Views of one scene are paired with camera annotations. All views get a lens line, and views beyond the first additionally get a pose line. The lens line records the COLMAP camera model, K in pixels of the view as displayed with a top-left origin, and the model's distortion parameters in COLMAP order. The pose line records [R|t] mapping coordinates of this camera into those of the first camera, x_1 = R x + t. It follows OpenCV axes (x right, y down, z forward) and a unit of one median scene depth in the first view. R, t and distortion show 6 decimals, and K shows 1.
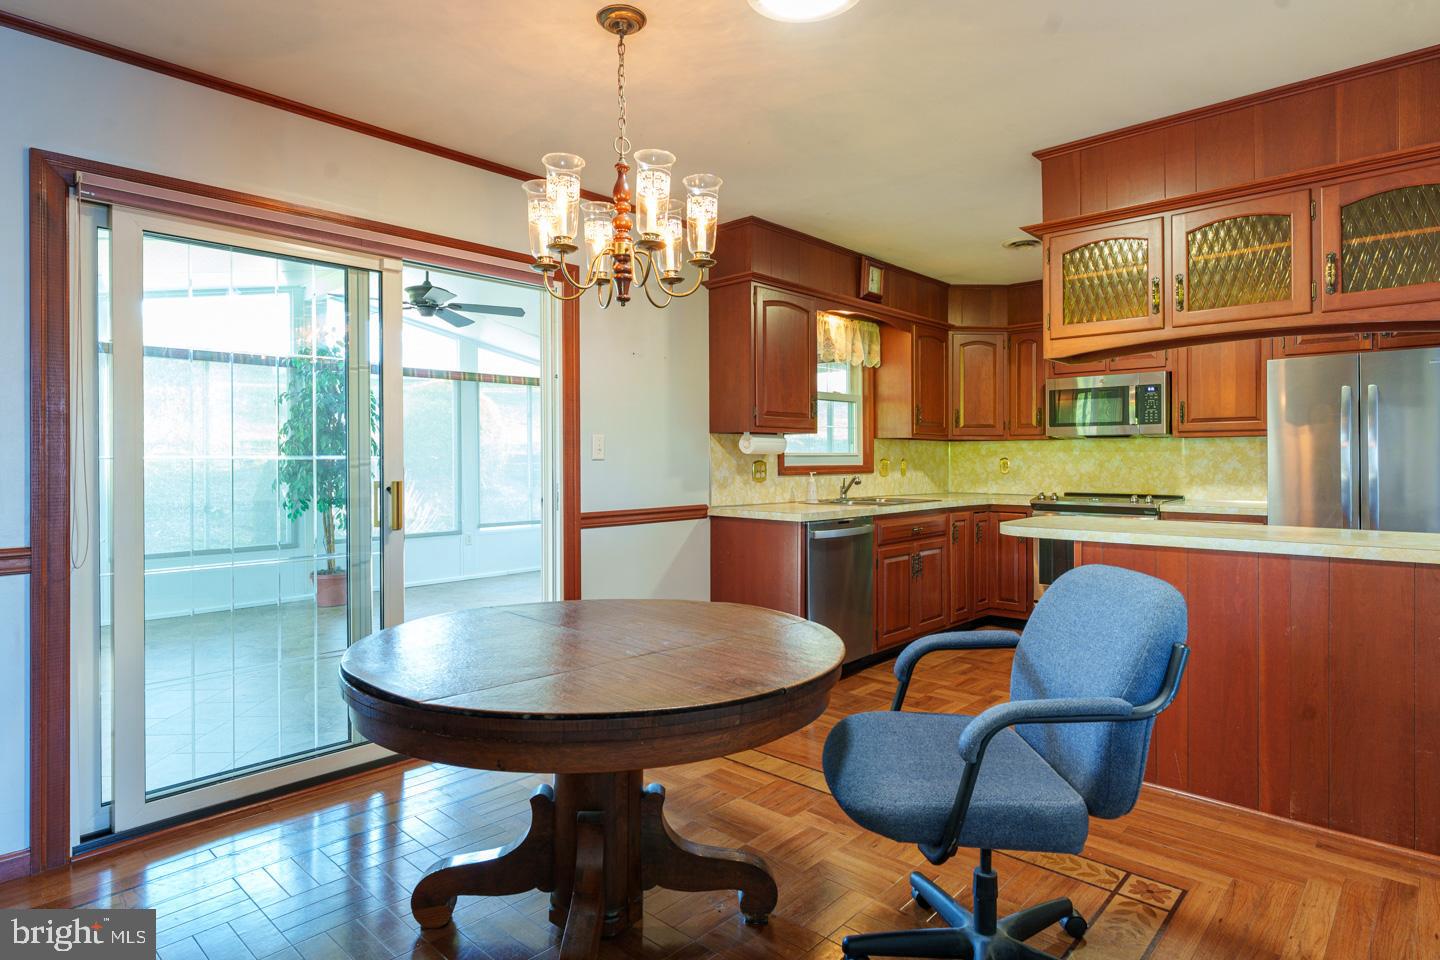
lens RADIAL K [[784.9, 0, 720.0], [0, 784.9, 470.5], [0, 0, 1]] dist [-0.000187, 0.000046]
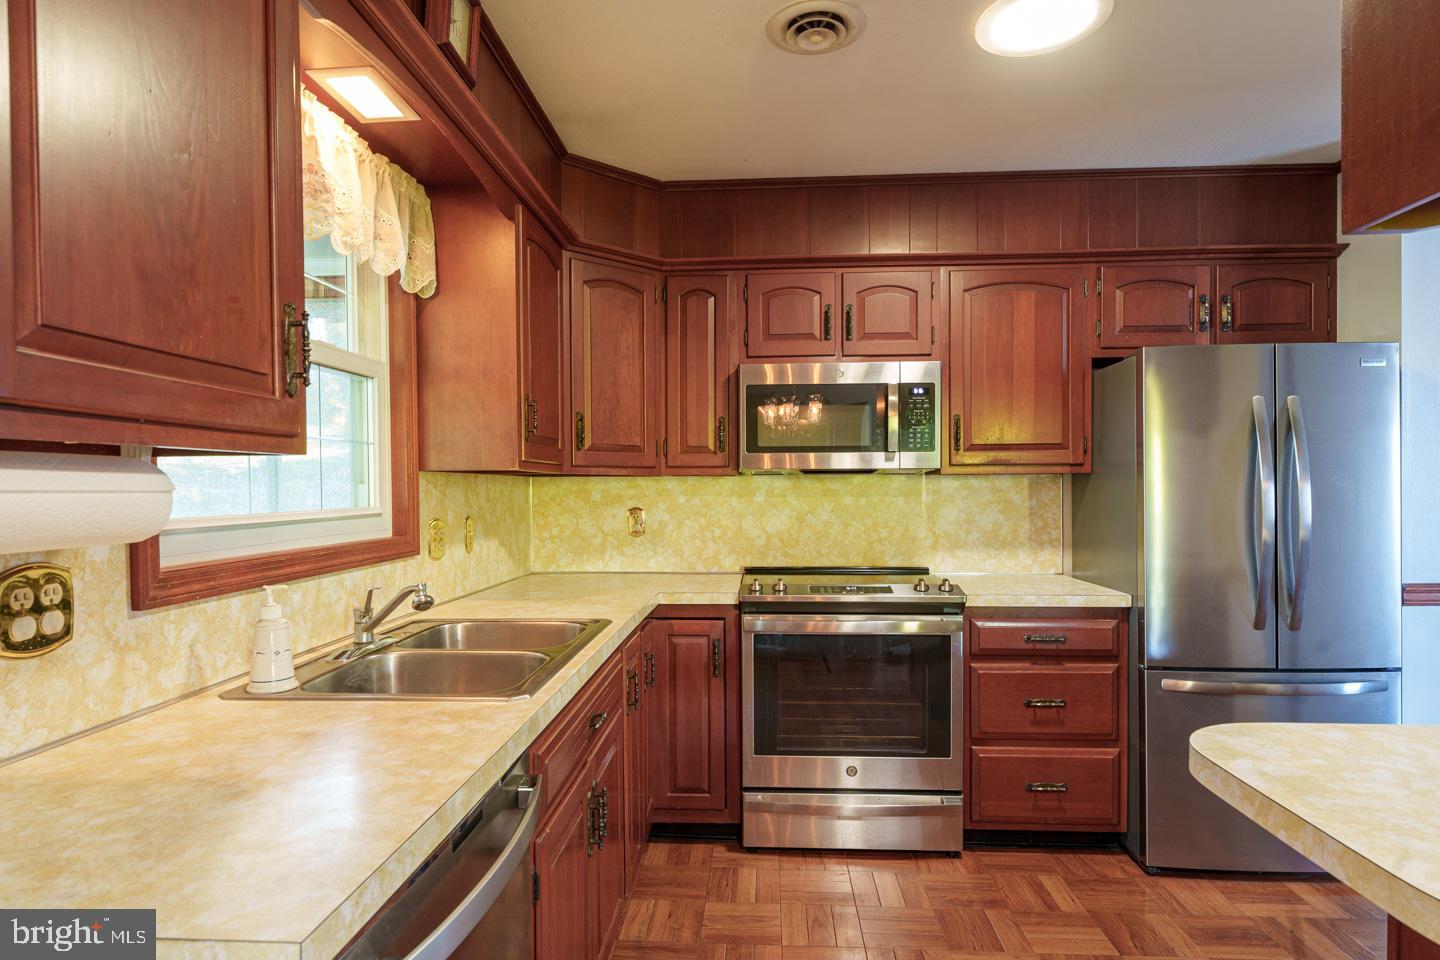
lens RADIAL K [[812.8, 0, 714.9], [0, 812.8, 498.5], [0, 0, 1]] dist [-0.000686, 0.000193]
pose [[0.770982, -0.012365, 0.636737, 0.045009], [0.013129, 0.999908, 0.003520, -0.025952], [-0.636722, 0.005646, 0.771073, 0.576298]]
